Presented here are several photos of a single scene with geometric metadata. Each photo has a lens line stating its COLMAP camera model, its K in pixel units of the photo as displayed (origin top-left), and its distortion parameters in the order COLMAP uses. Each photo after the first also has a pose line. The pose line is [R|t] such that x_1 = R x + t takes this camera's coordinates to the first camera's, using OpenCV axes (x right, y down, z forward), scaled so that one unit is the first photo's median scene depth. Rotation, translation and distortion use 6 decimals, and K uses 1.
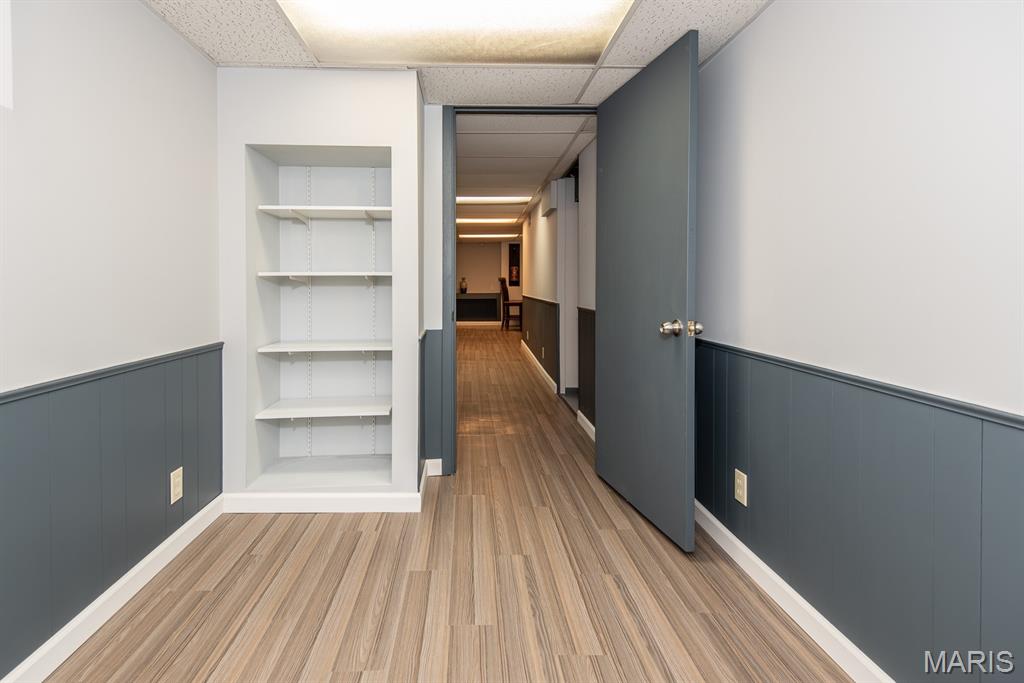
lens RADIAL K [[496.6, 0, 493.9], [0, 496.6, 283.9], [0, 0, 1]] dist [0.023203, -0.005904]
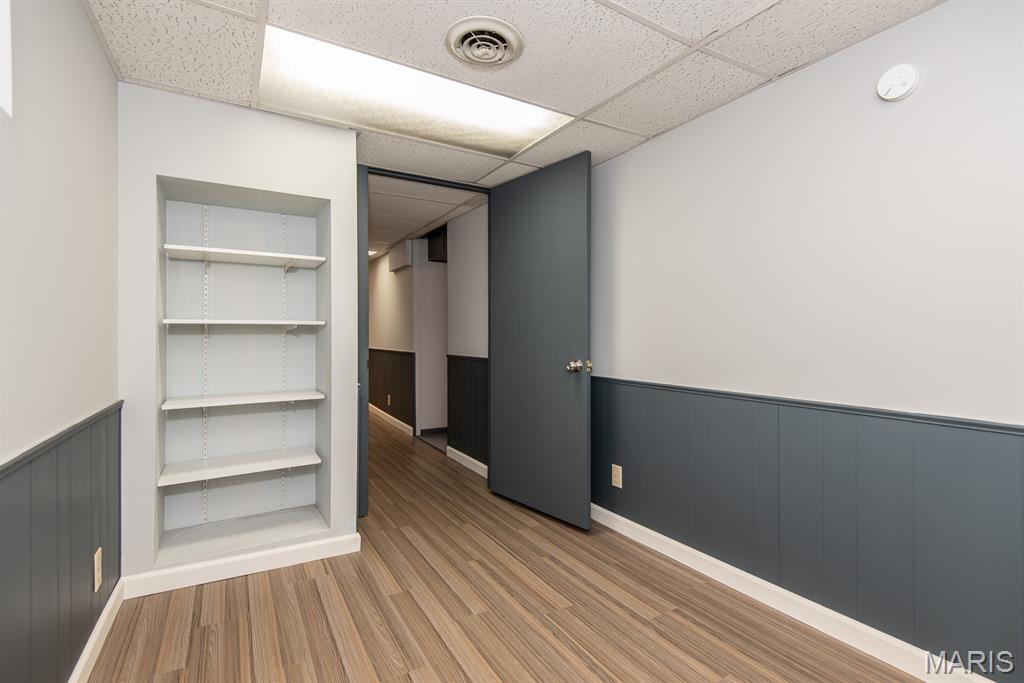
lens RADIAL K [[470.4, 0, 523.8], [0, 470.4, 324.1], [0, 0, 1]] dist [0.018575, -0.008575]
pose [[0.875021, 0.013502, 0.483897, -0.339020], [-0.000742, 0.999647, -0.026551, 0.008248], [-0.484085, 0.022873, 0.874722, -0.047218]]
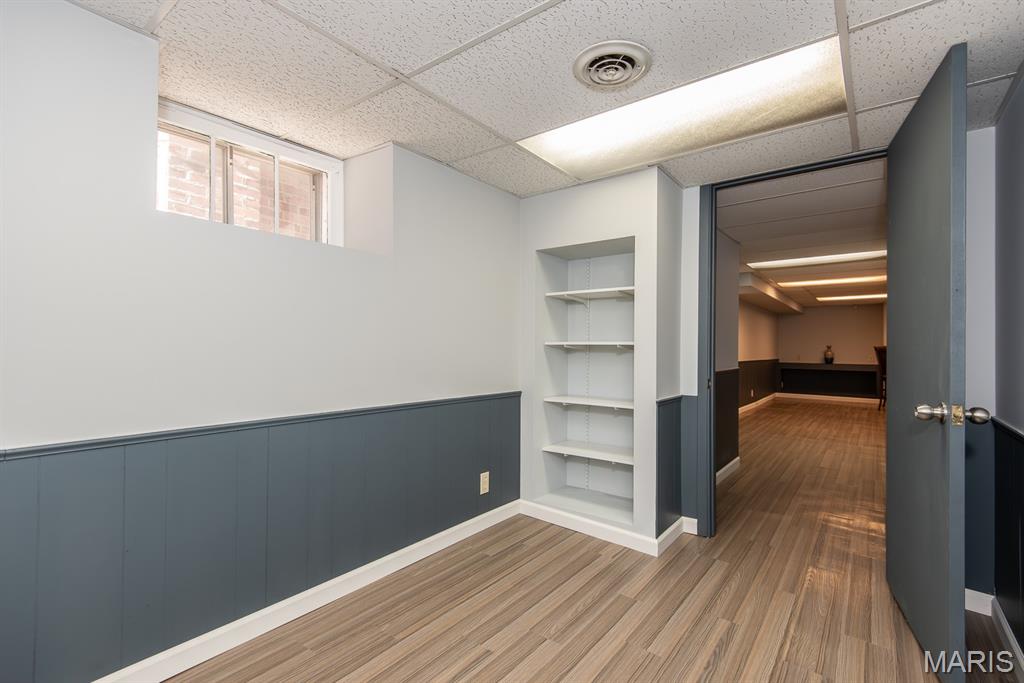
lens RADIAL K [[470.4, 0, 511.4], [0, 470.4, 335.3], [0, 0, 1]] dist [0.018575, -0.008575]
pose [[0.760683, -0.006192, -0.649094, 0.299823], [-0.014397, 0.999548, -0.026407, -0.006083], [0.648964, 0.029433, 0.760249, -0.032961]]
